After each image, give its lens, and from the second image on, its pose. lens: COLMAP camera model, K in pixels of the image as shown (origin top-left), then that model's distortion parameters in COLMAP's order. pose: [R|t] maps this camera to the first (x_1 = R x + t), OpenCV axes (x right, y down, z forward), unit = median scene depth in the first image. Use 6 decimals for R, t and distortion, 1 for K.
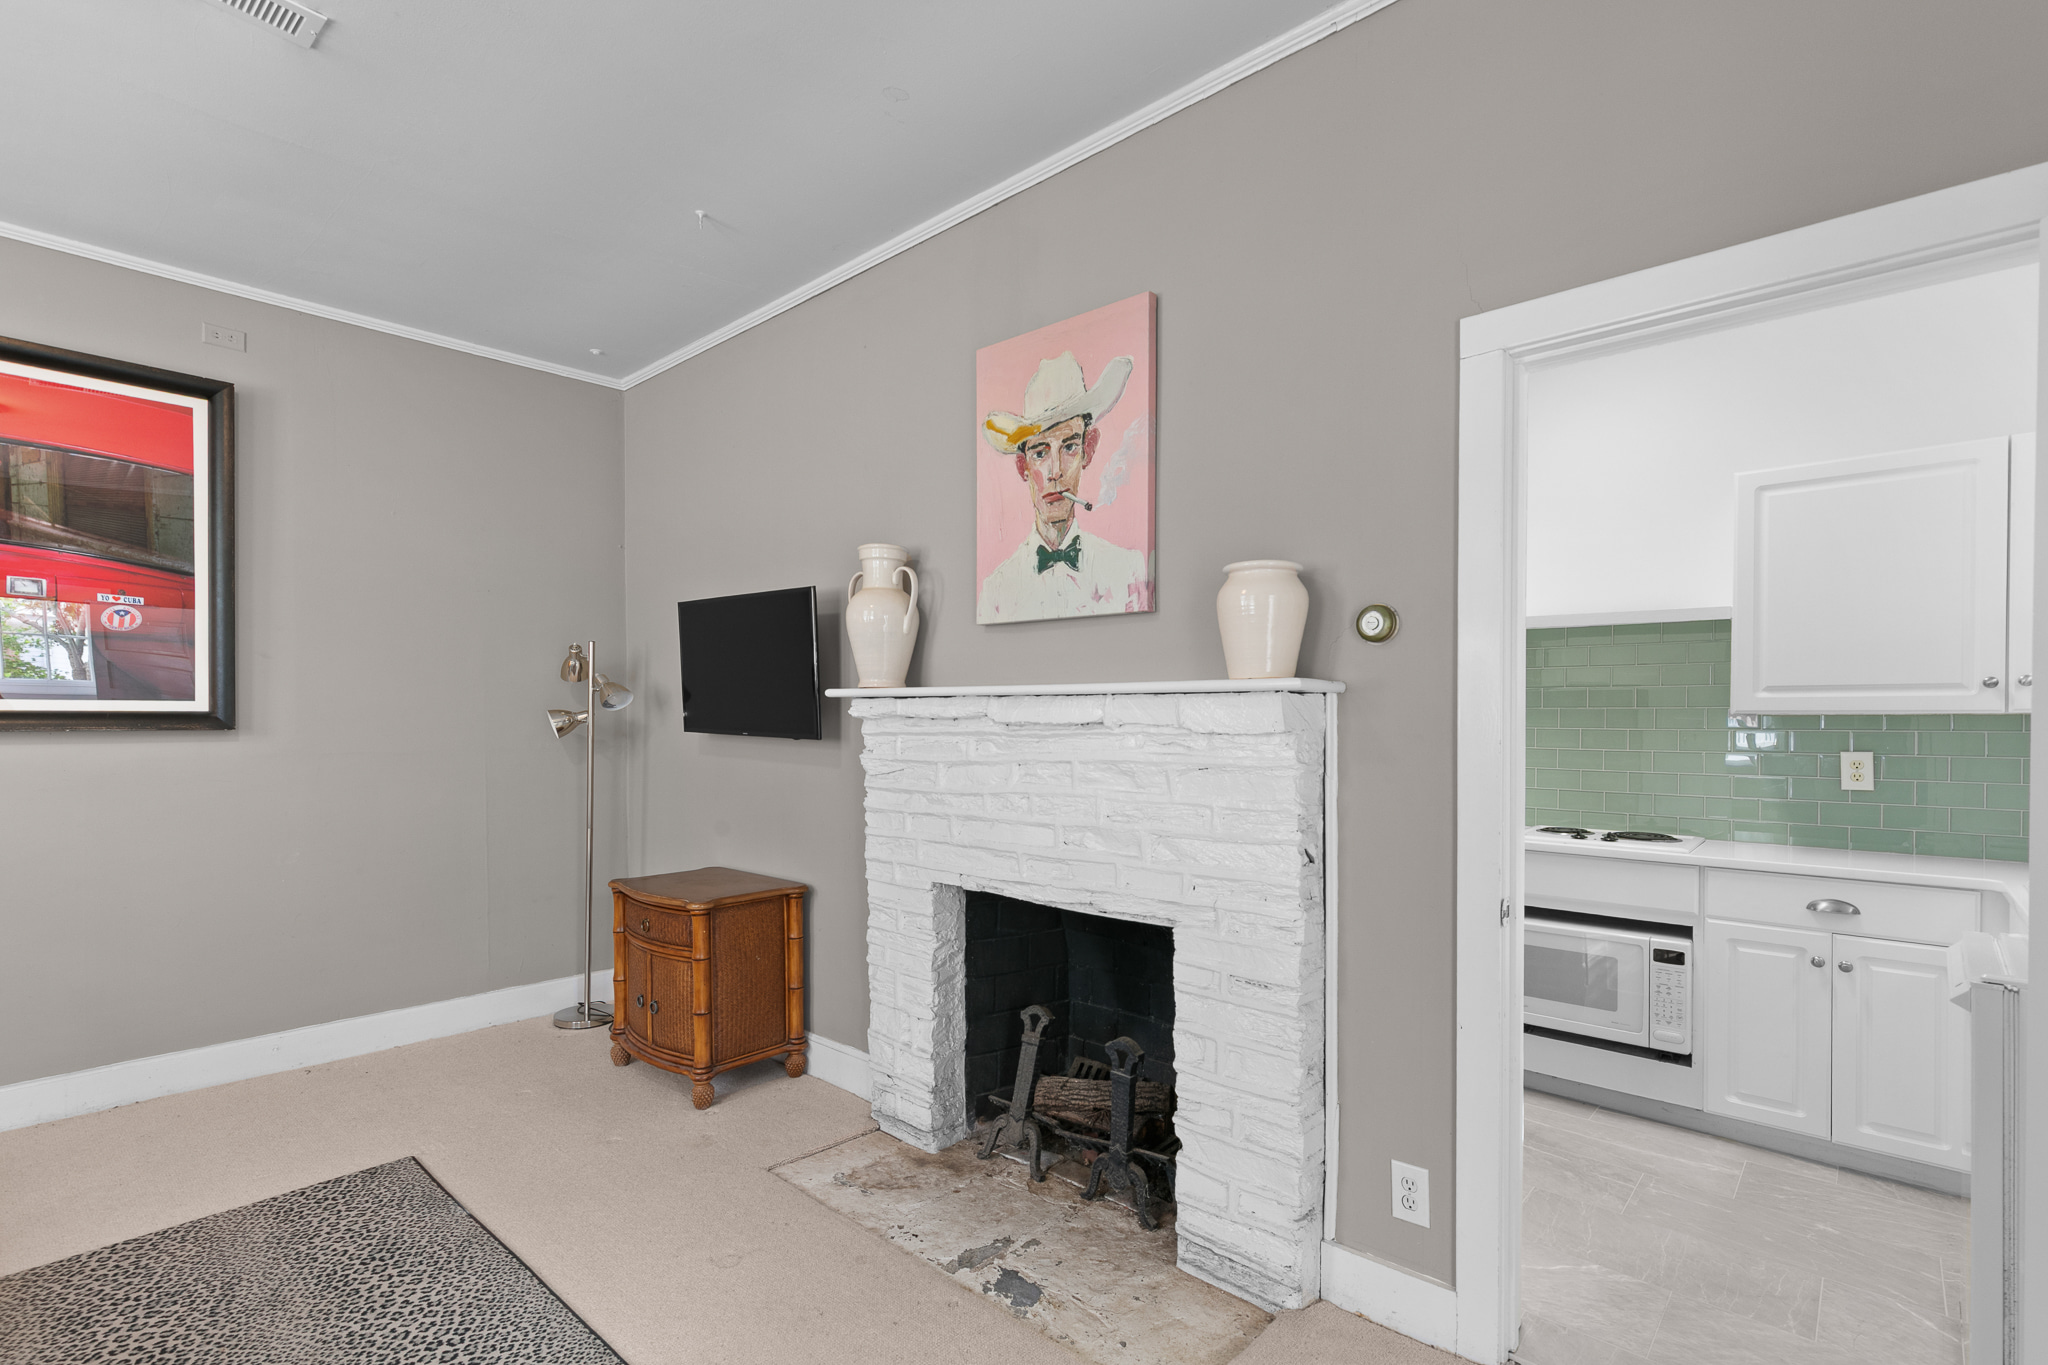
lens RADIAL K [[938.4, 0, 1047.2], [0, 938.4, 725.2], [0, 0, 1]] dist [0.008451, -0.002689]
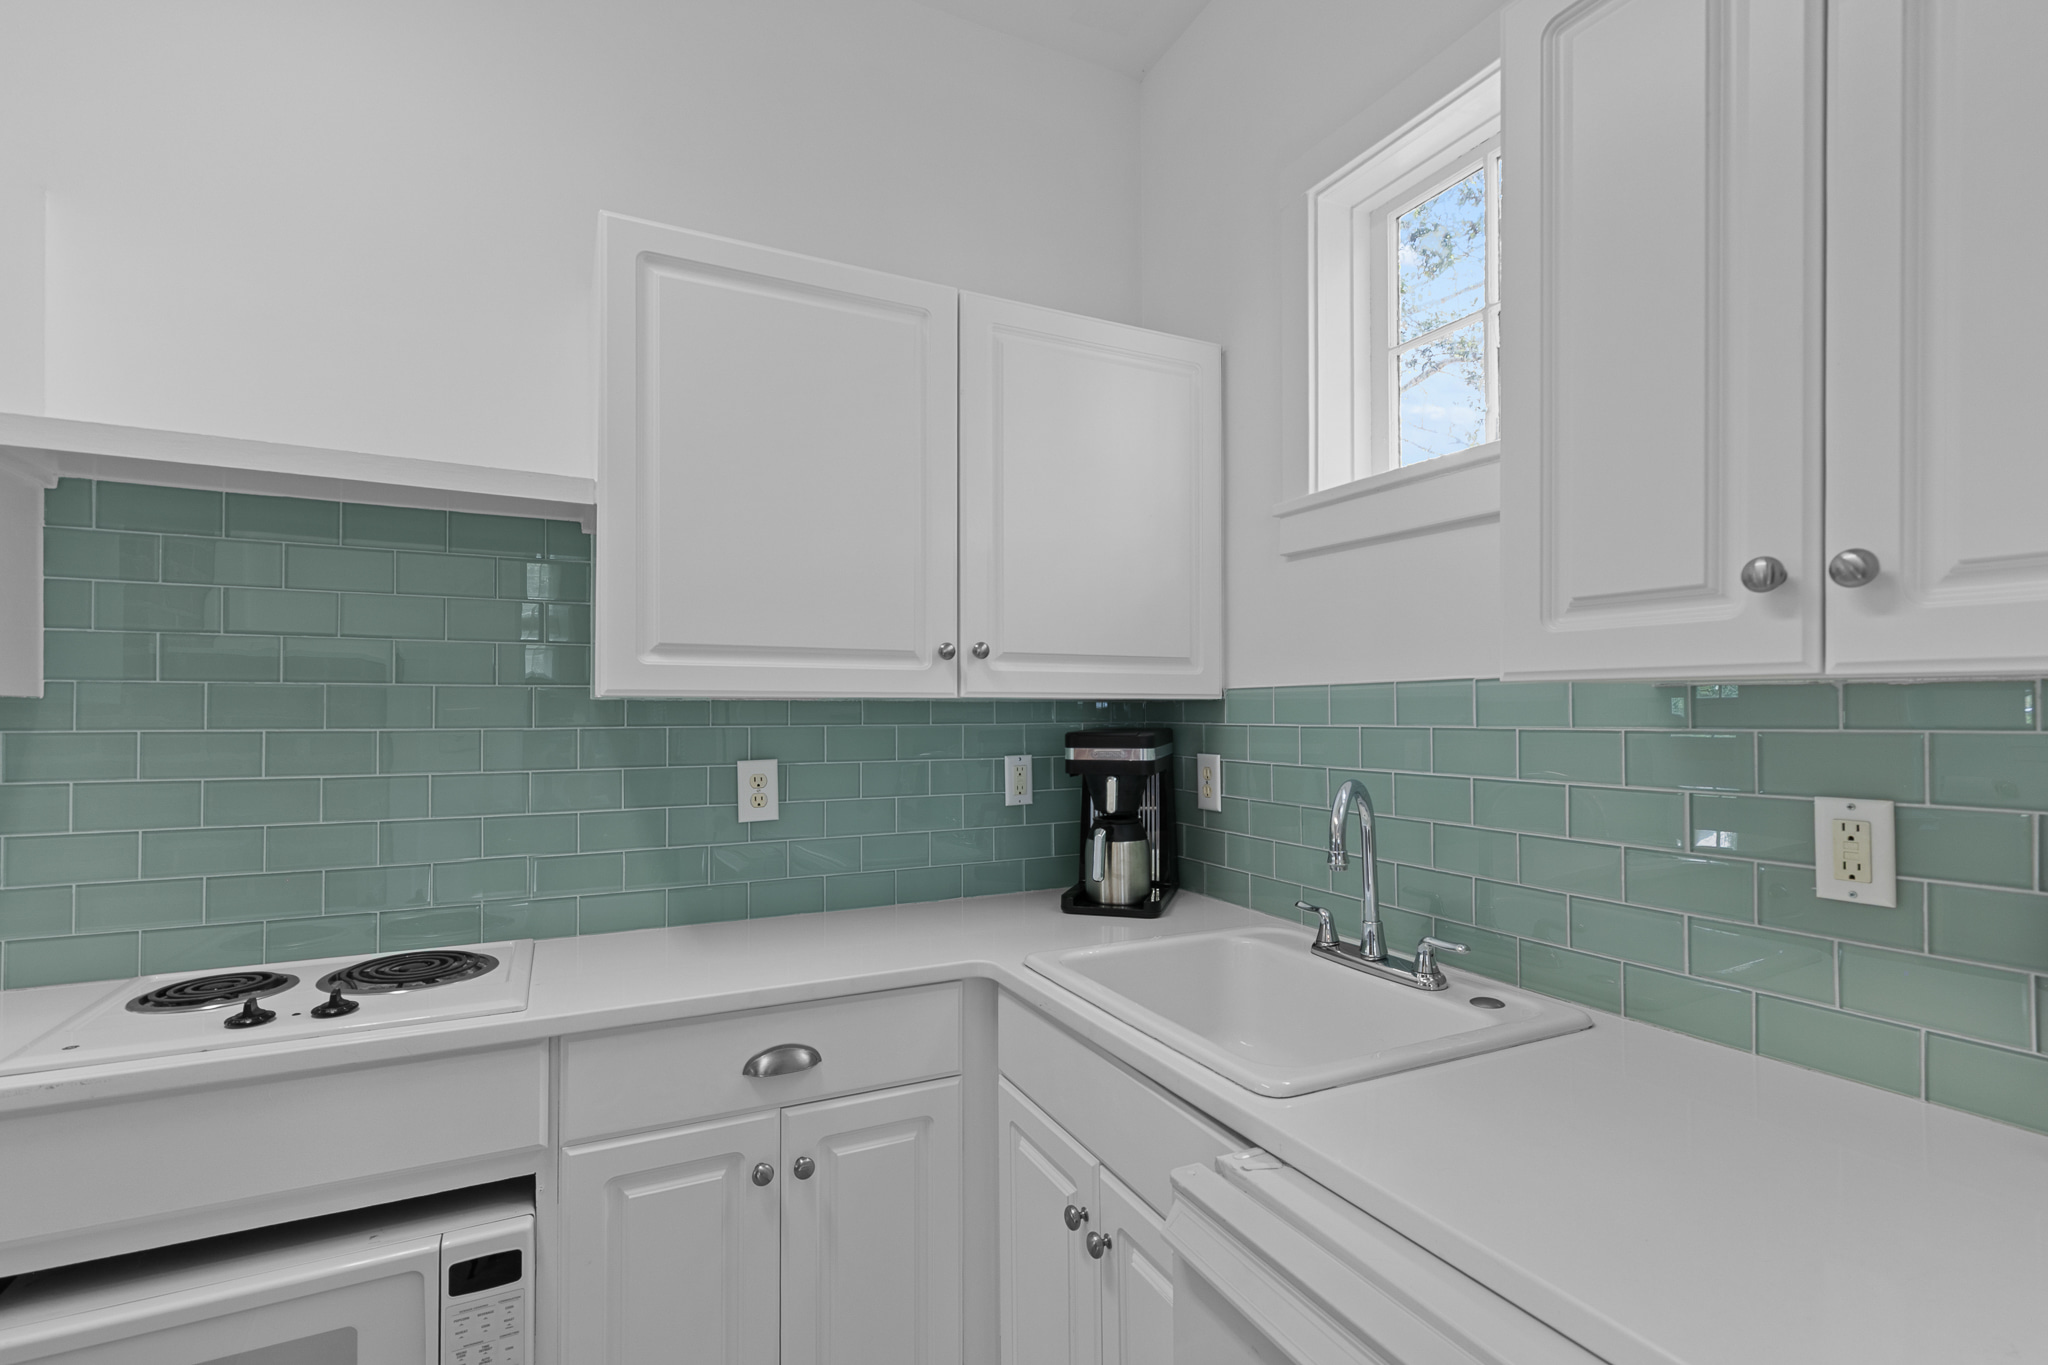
lens RADIAL K [[938.4, 0, 1020.0], [0, 938.4, 694.9], [0, 0, 1]] dist [0.008451, -0.002689]
pose [[0.377293, 0.004714, 0.926082, 0.360831], [0.008841, 0.999923, -0.008692, -0.007534], [-0.926052, 0.011467, 0.377223, 0.621277]]
